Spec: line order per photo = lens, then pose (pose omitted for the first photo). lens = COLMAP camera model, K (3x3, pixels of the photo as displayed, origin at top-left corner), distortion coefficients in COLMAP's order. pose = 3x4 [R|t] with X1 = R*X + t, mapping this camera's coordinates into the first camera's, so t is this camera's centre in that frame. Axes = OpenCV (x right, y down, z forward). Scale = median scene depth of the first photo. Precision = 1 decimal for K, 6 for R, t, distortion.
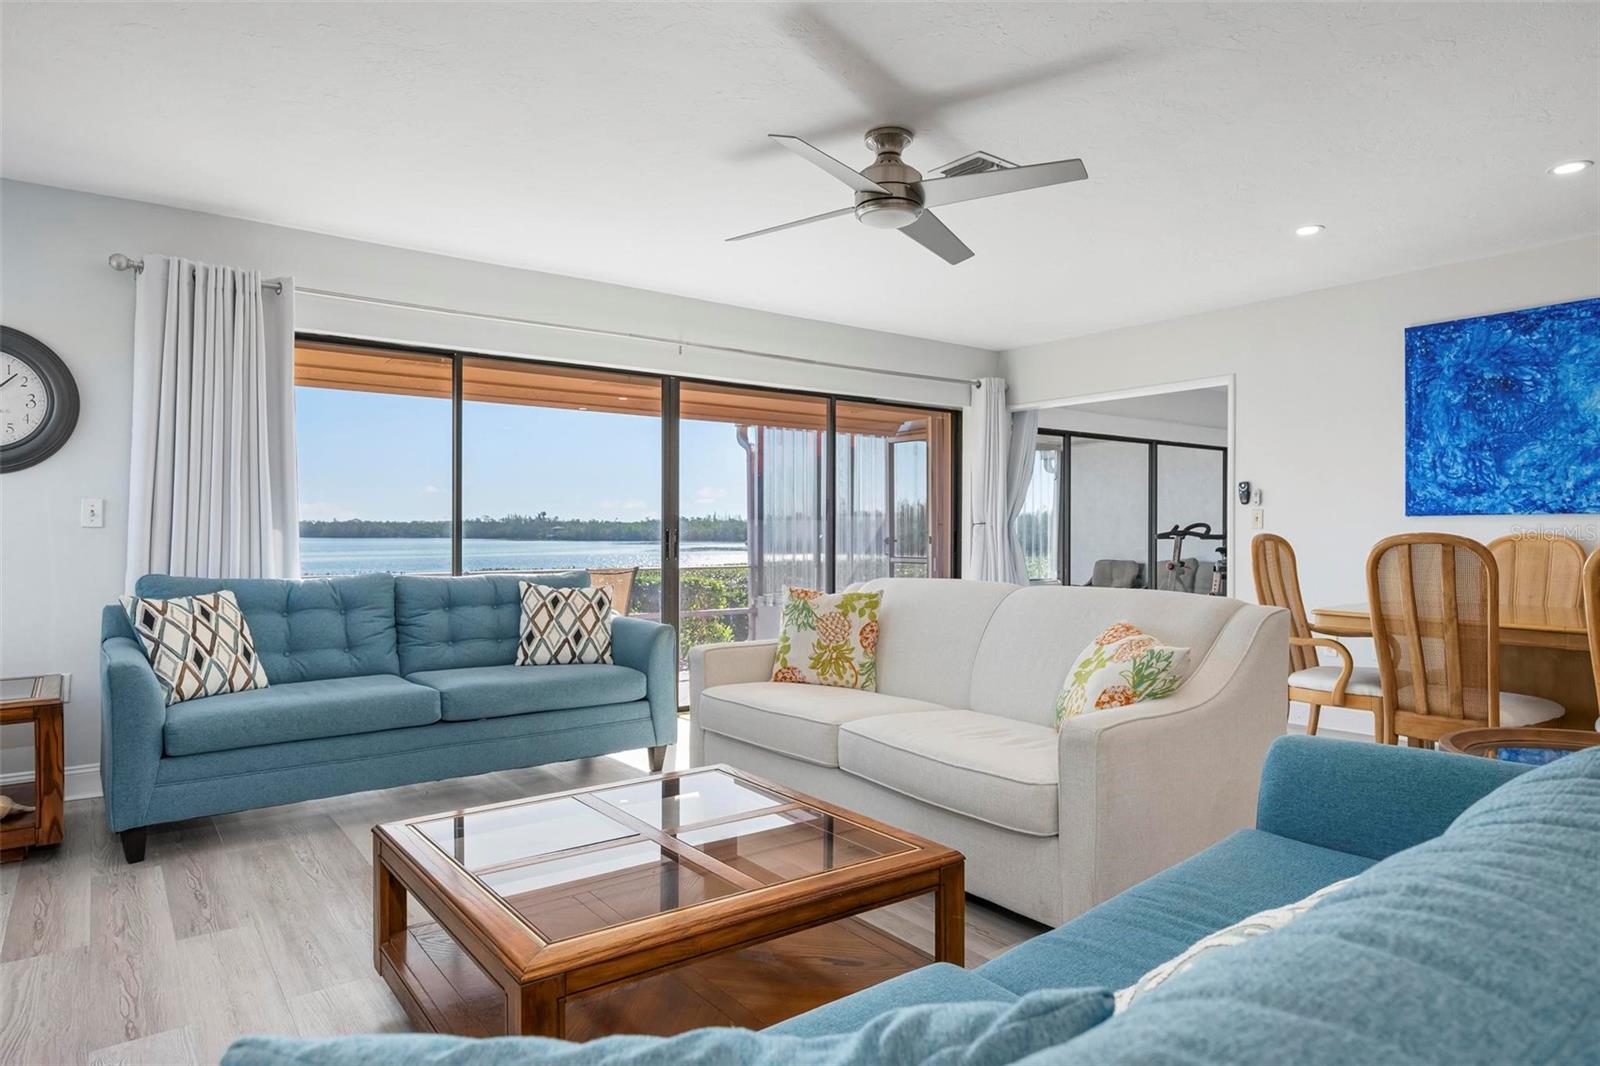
lens RADIAL K [[922.5, 0, 808.3], [0, 922.5, 531.6], [0, 0, 1]] dist [-0.014546, 0.000693]
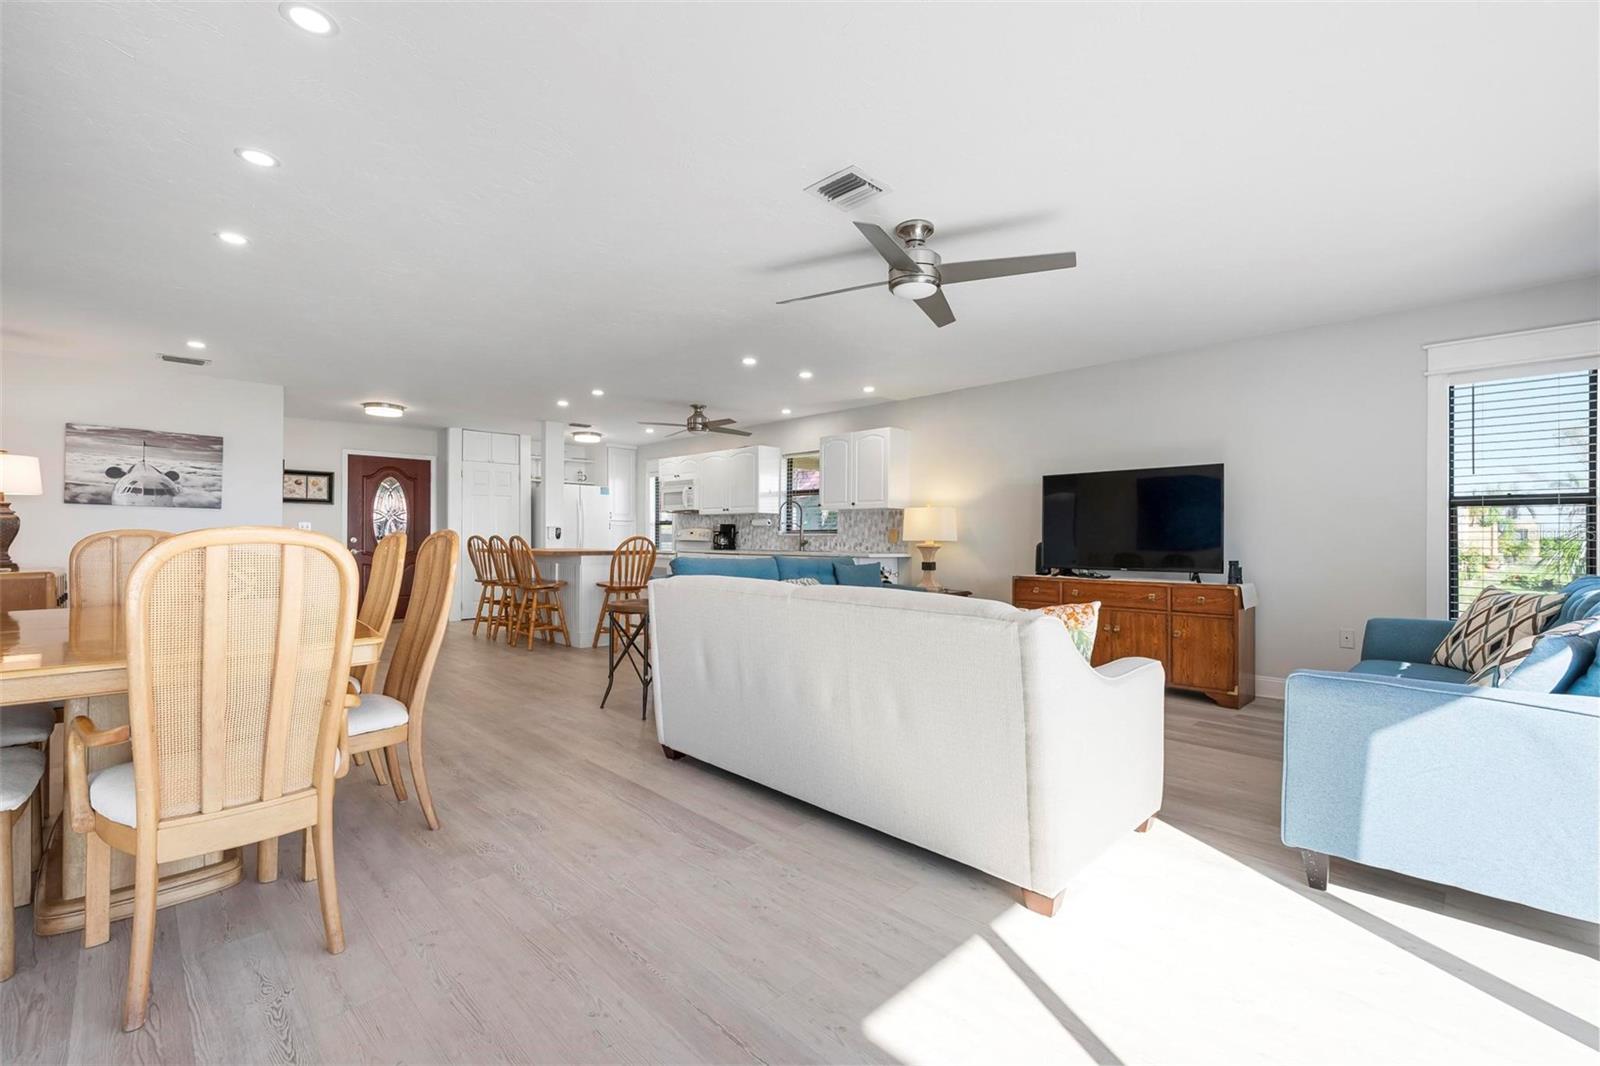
lens RADIAL K [[667.3, 0, 786.3], [0, 667.3, 538.7], [0, 0, 1]] dist [-0.007475, 0.000913]
pose [[-0.991860, -0.005571, -0.127208, 0.286010], [-0.006125, 0.999973, 0.003958, 0.004076], [0.127183, 0.004704, -0.991868, 1.389529]]
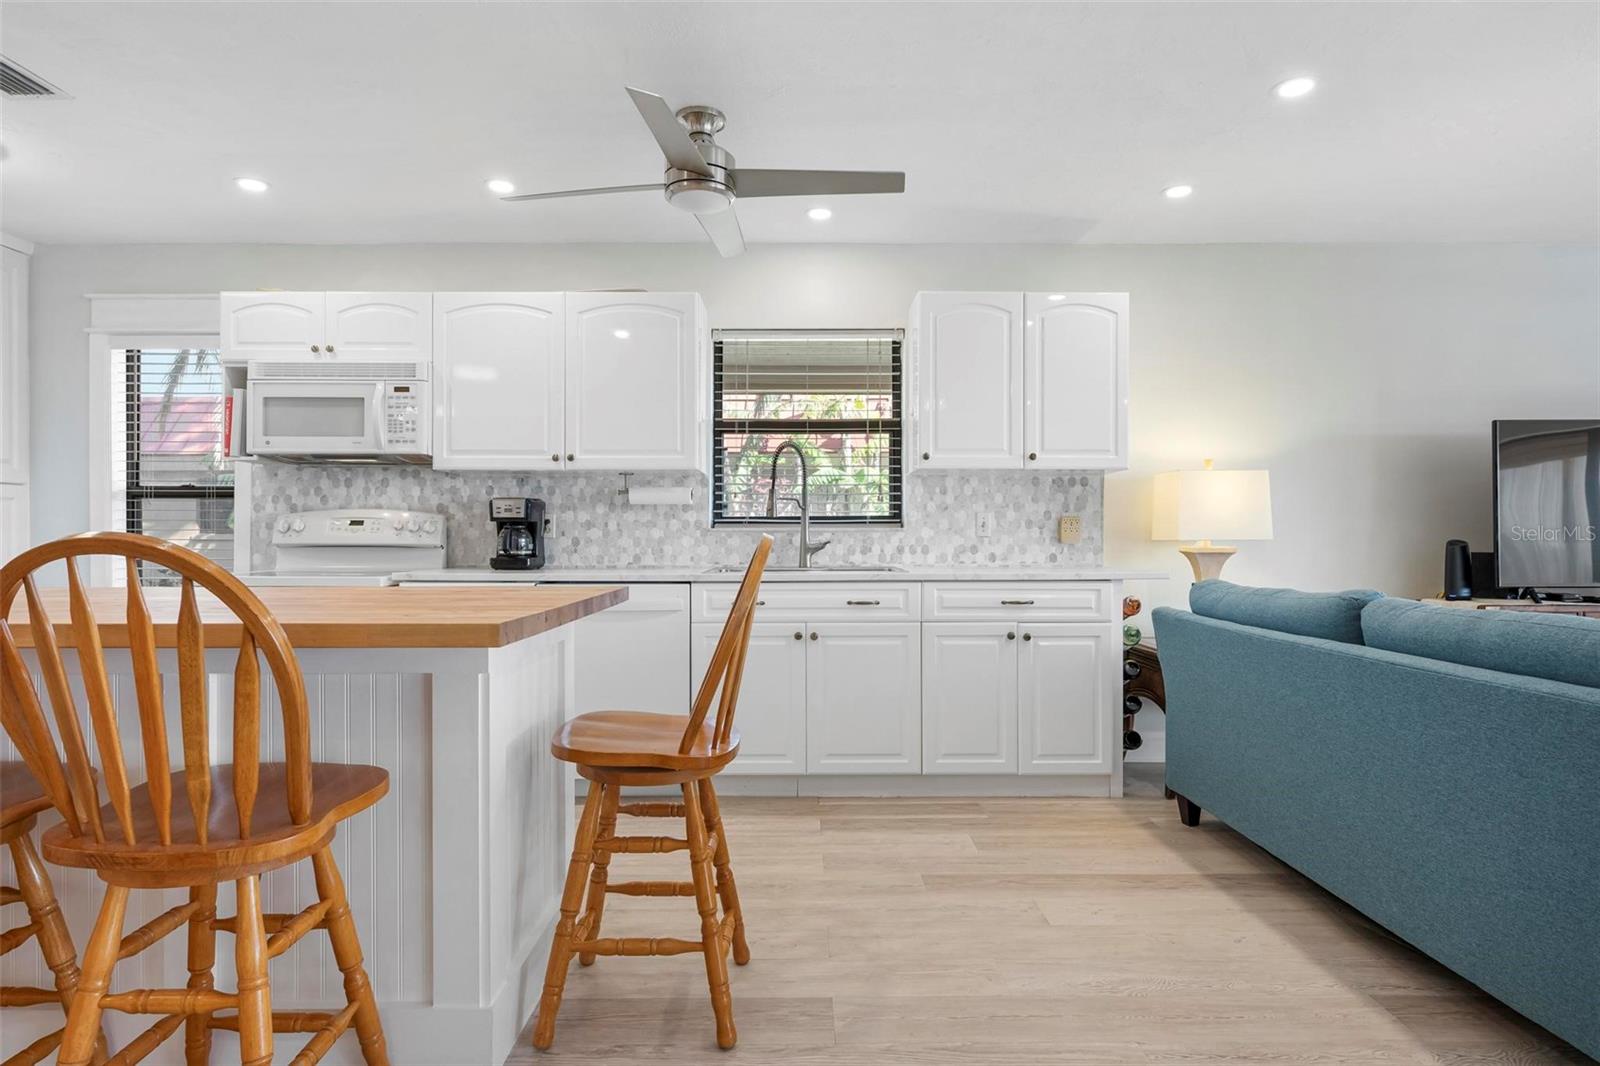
lens RADIAL K [[876.6, 0, 803.0], [0, 876.6, 532.3], [0, 0, 1]] dist [-0.007522, 0.001501]
pose [[-0.599956, -0.001534, -0.800032, 0.791932], [-0.002380, 0.999997, -0.000132, 0.005484], [0.800030, 0.001825, -0.599958, 0.190267]]
